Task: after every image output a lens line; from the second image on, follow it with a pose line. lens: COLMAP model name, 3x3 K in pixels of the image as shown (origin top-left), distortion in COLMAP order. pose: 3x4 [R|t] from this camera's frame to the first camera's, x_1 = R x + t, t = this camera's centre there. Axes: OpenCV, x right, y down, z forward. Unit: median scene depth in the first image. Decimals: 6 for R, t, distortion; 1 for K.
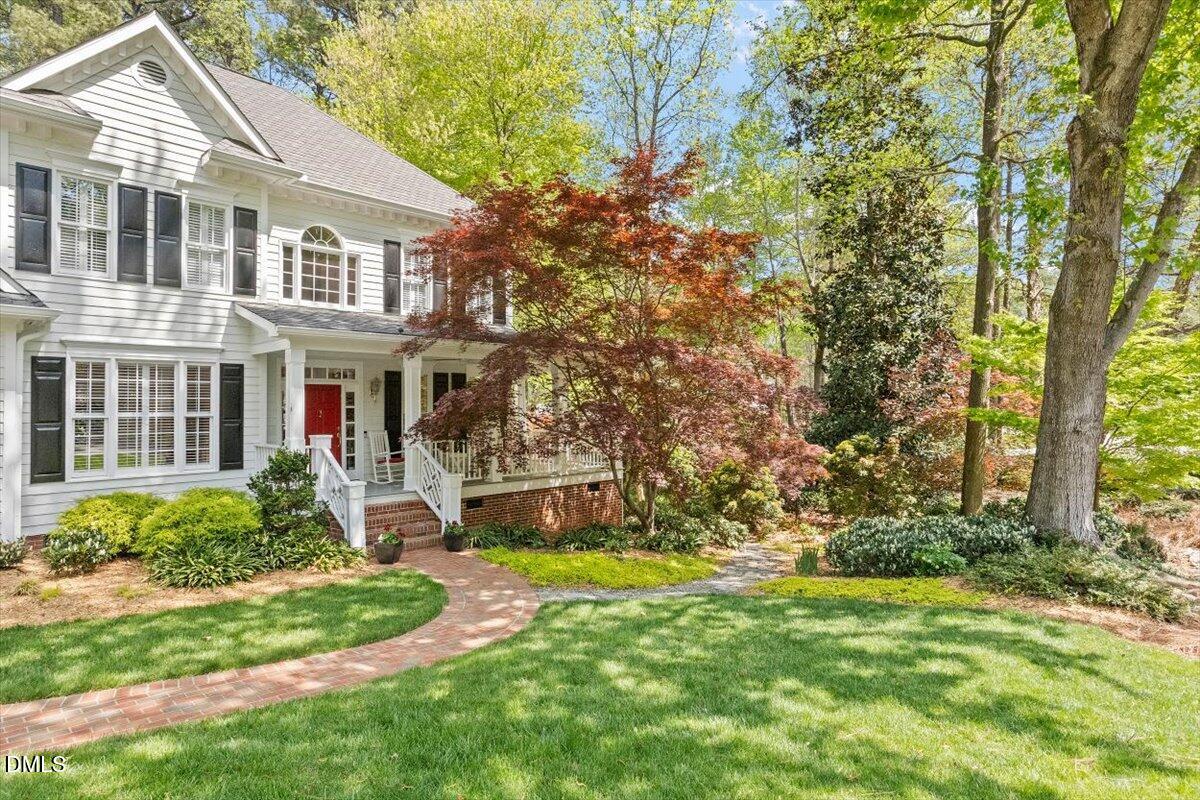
lens RADIAL K [[685.8, 0, 588.9], [0, 685.8, 402.1], [0, 0, 1]] dist [-0.075518, 0.065594]
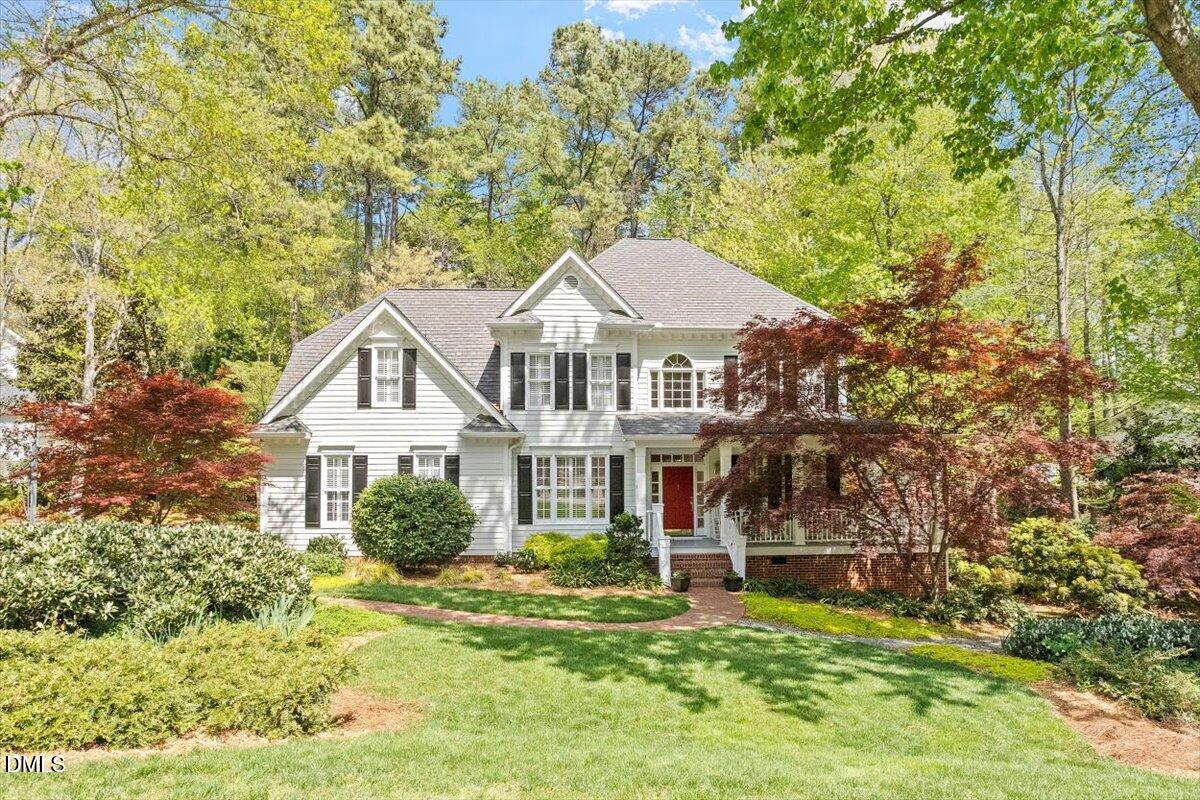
lens RADIAL K [[1069.4, 0, 600.0], [0, 1069.4, 400.0], [0, 0, 1]] dist [-0.040507, 0.005663]
pose [[0.668457, -0.019444, -0.743497, 1.346188], [0.013309, 0.999811, -0.014181, -0.156522], [0.743632, -0.000416, 0.668589, -0.712888]]
